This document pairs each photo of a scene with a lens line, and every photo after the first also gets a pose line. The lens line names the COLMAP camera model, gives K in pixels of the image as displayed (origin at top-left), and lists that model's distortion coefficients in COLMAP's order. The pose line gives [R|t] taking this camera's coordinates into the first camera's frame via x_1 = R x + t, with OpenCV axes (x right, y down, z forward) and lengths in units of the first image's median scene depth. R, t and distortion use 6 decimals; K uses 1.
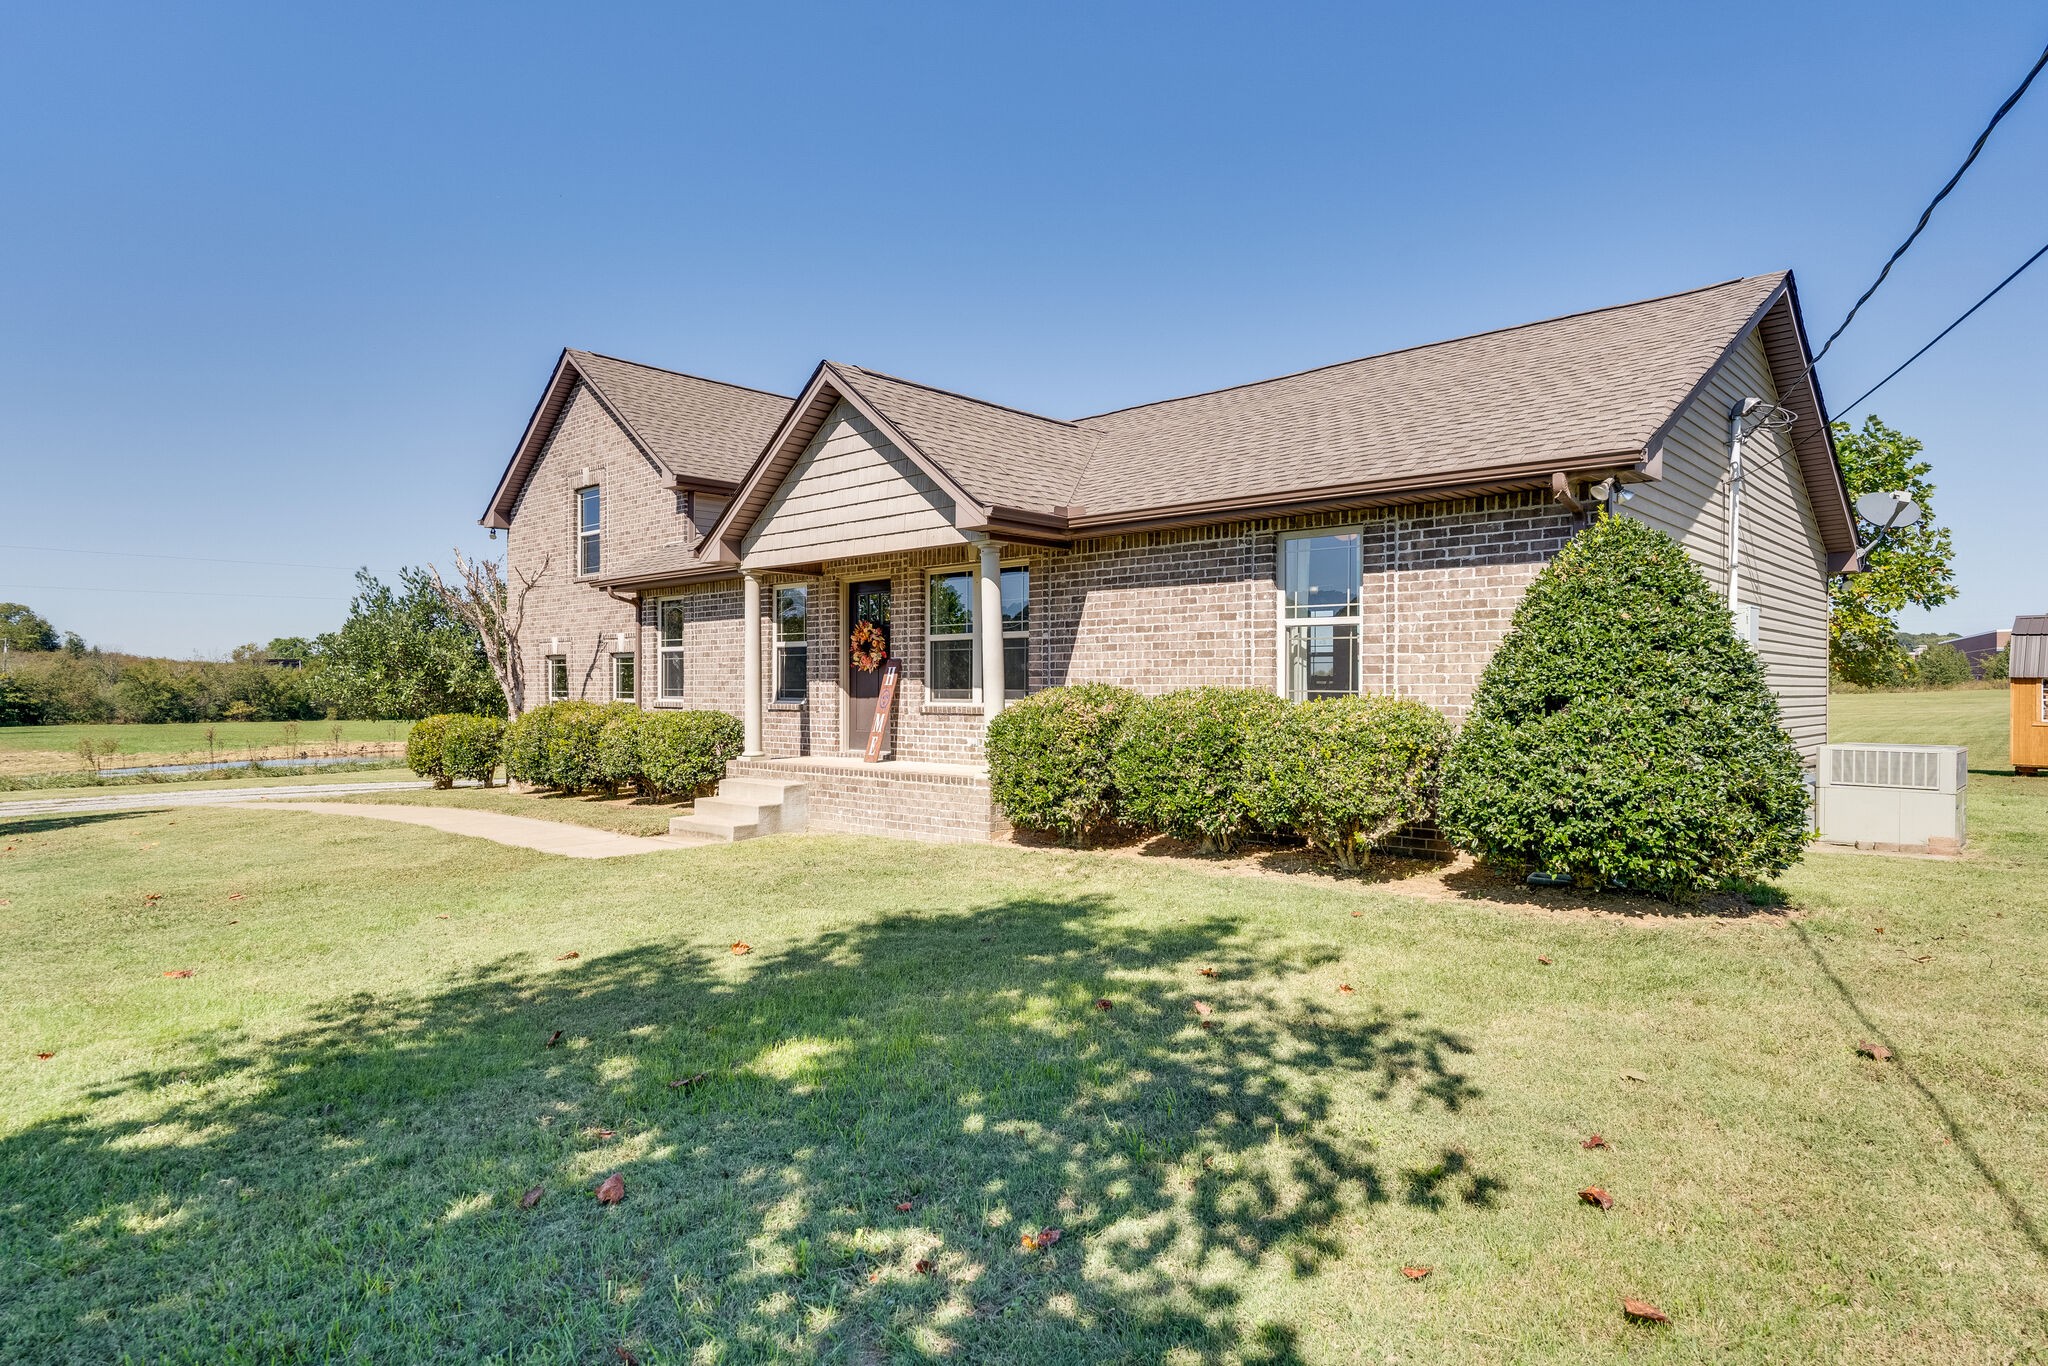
lens RADIAL K [[1194.8, 0, 1019.2], [0, 1194.8, 688.7], [0, 0, 1]] dist [-0.014732, -0.000921]
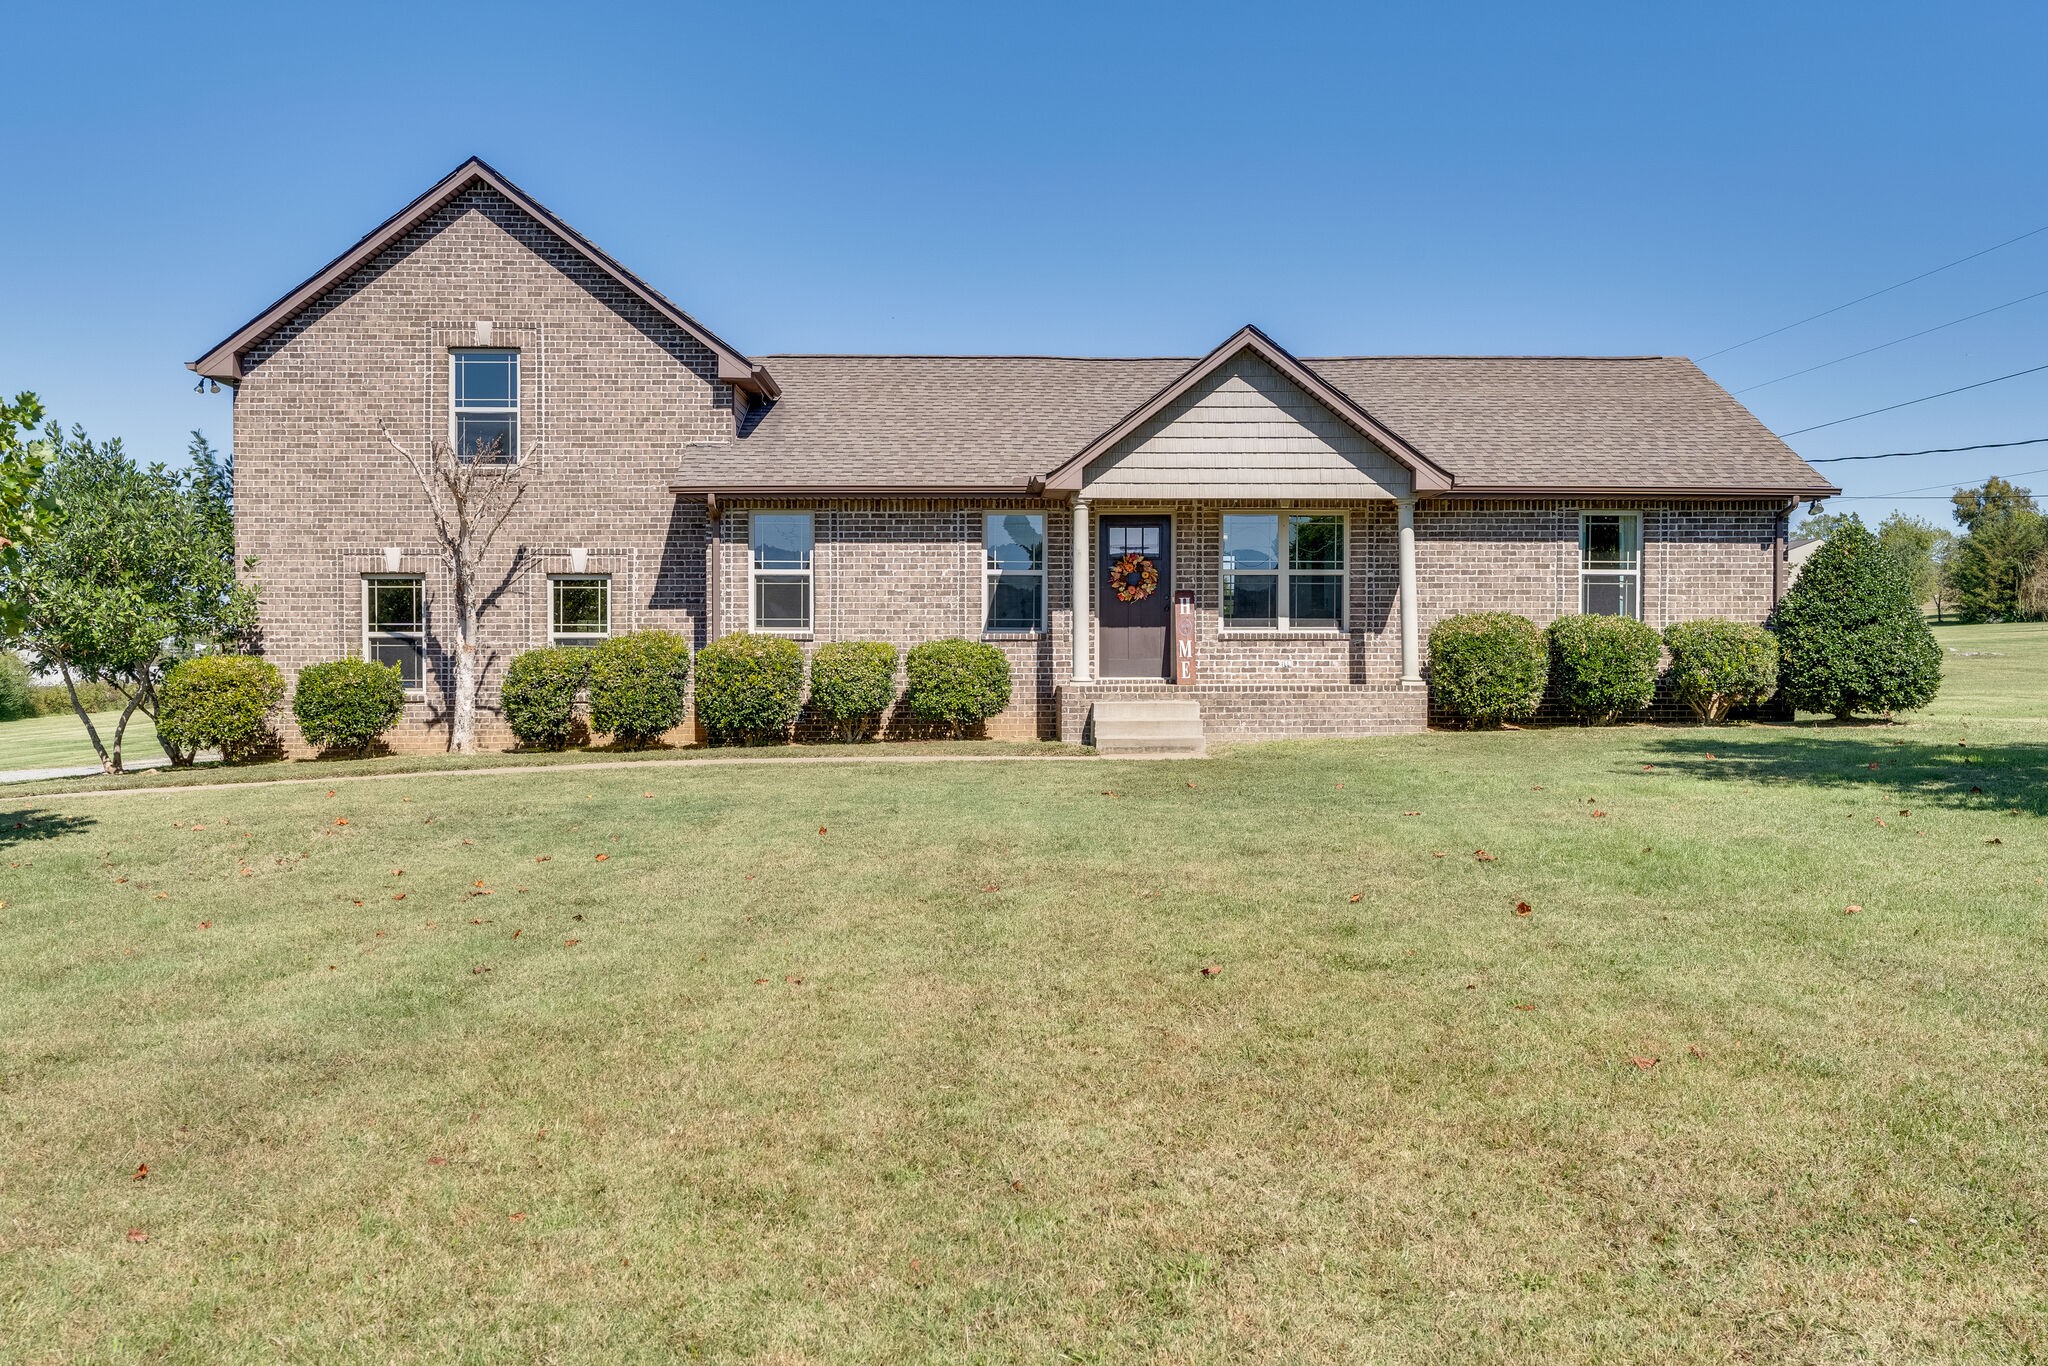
lens RADIAL K [[1840.3, 0, 1034.3], [0, 1840.3, 680.1], [0, 0, 1]] dist [-0.014250, -0.005258]
pose [[0.691357, -0.009913, 0.722446, -1.528504], [0.002715, 0.999934, 0.011123, 0.040979], [-0.722509, -0.005729, 0.691338, -0.059233]]
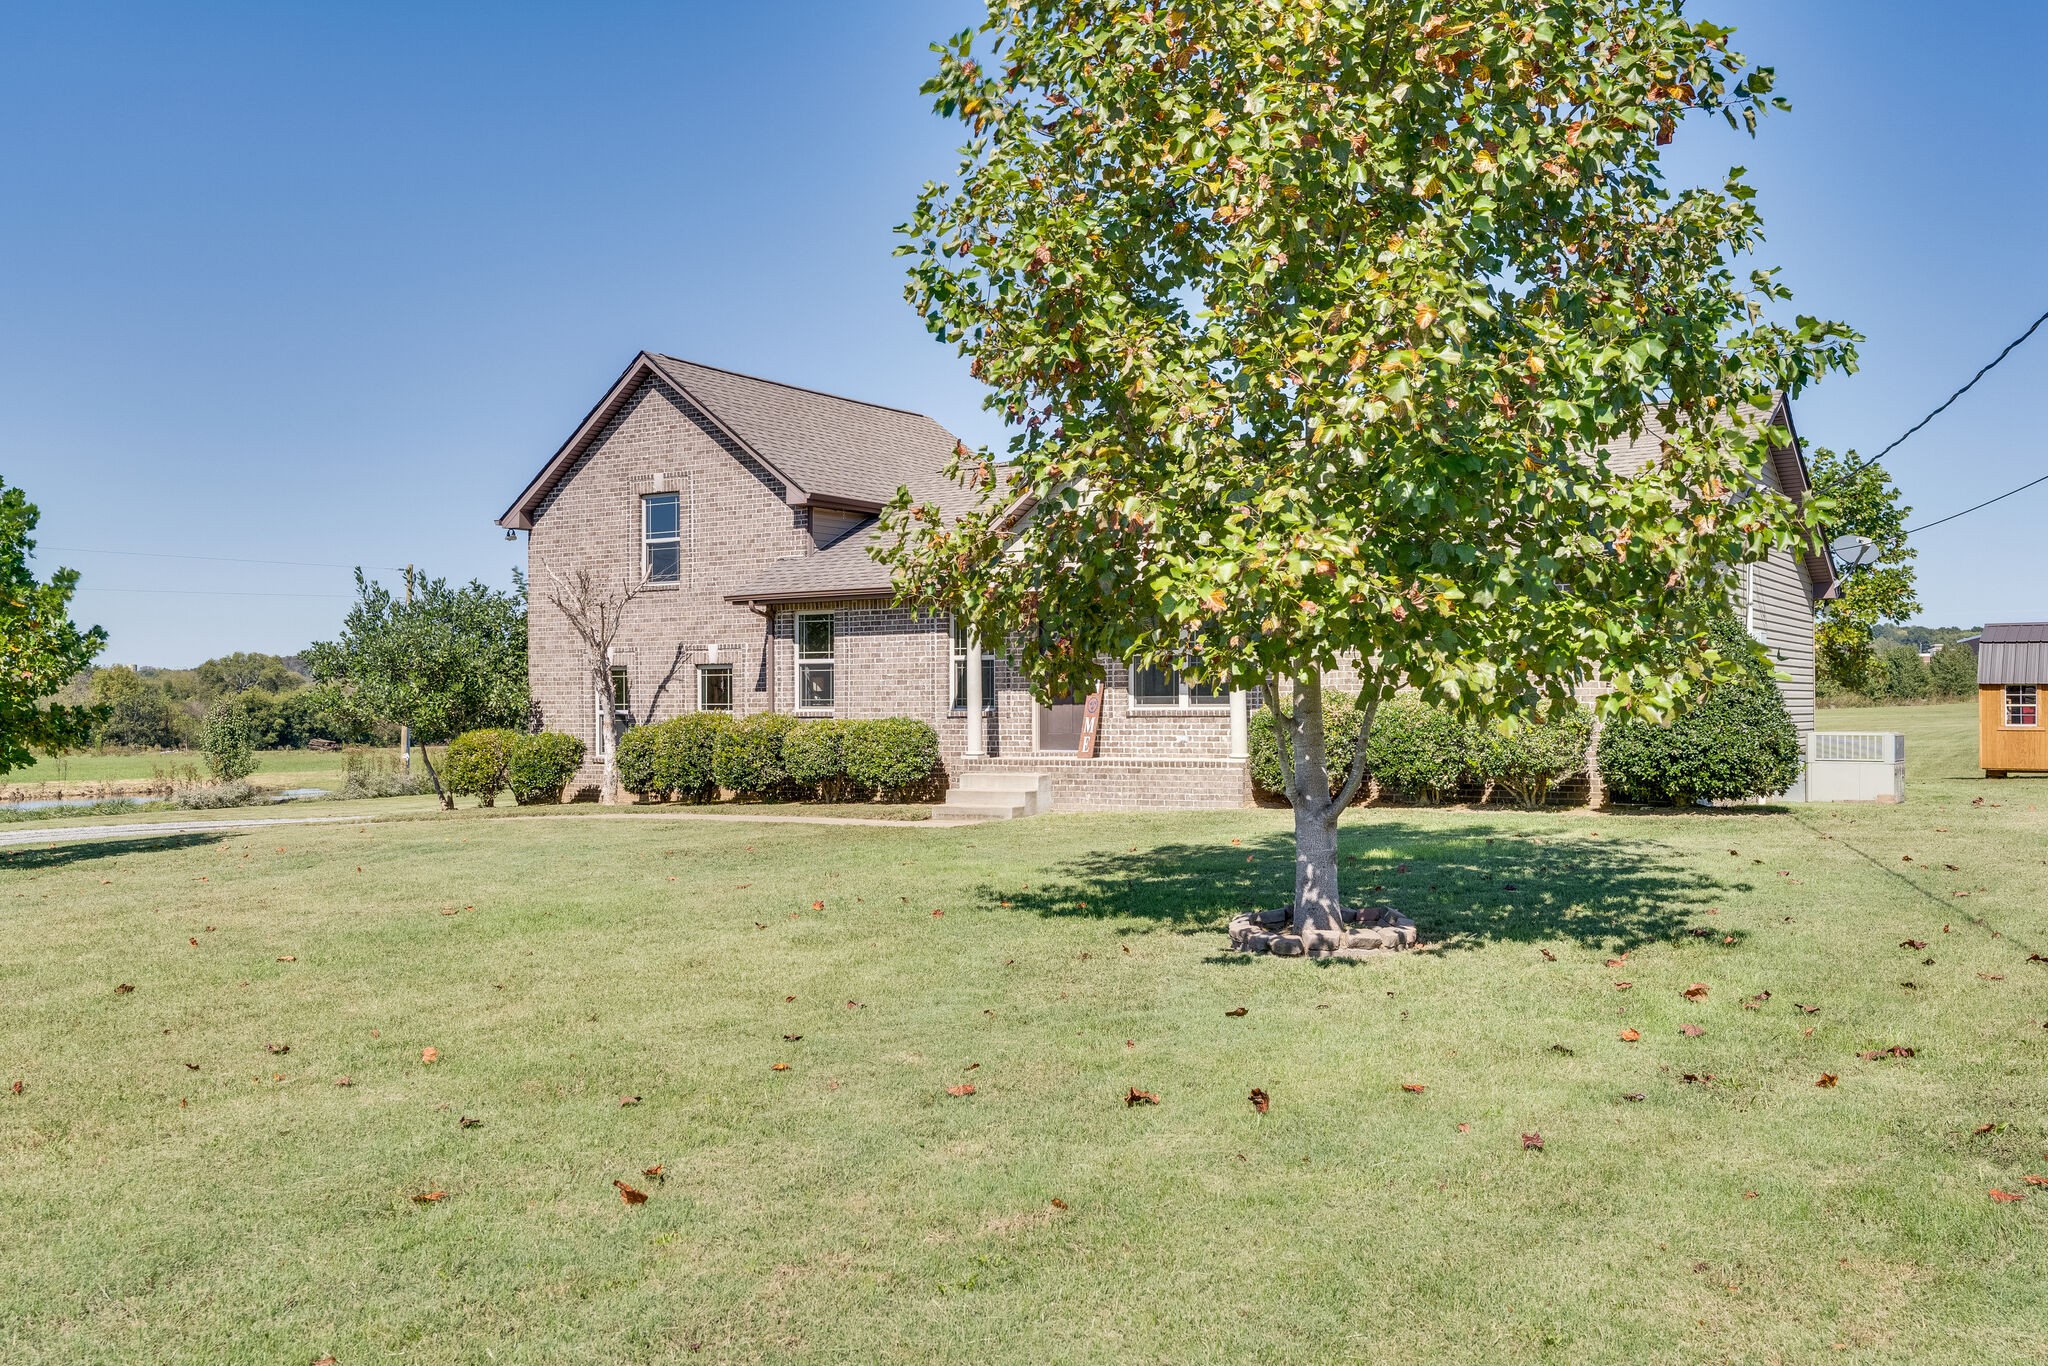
lens RADIAL K [[1840.3, 0, 1033.0], [0, 1840.3, 685.2], [0, 0, 1]] dist [-0.014250, -0.005258]
pose [[0.982126, -0.004109, 0.188182, -0.555508], [0.006573, 0.999901, -0.012471, 0.012405], [-0.188112, 0.013485, 0.982055, -0.842101]]
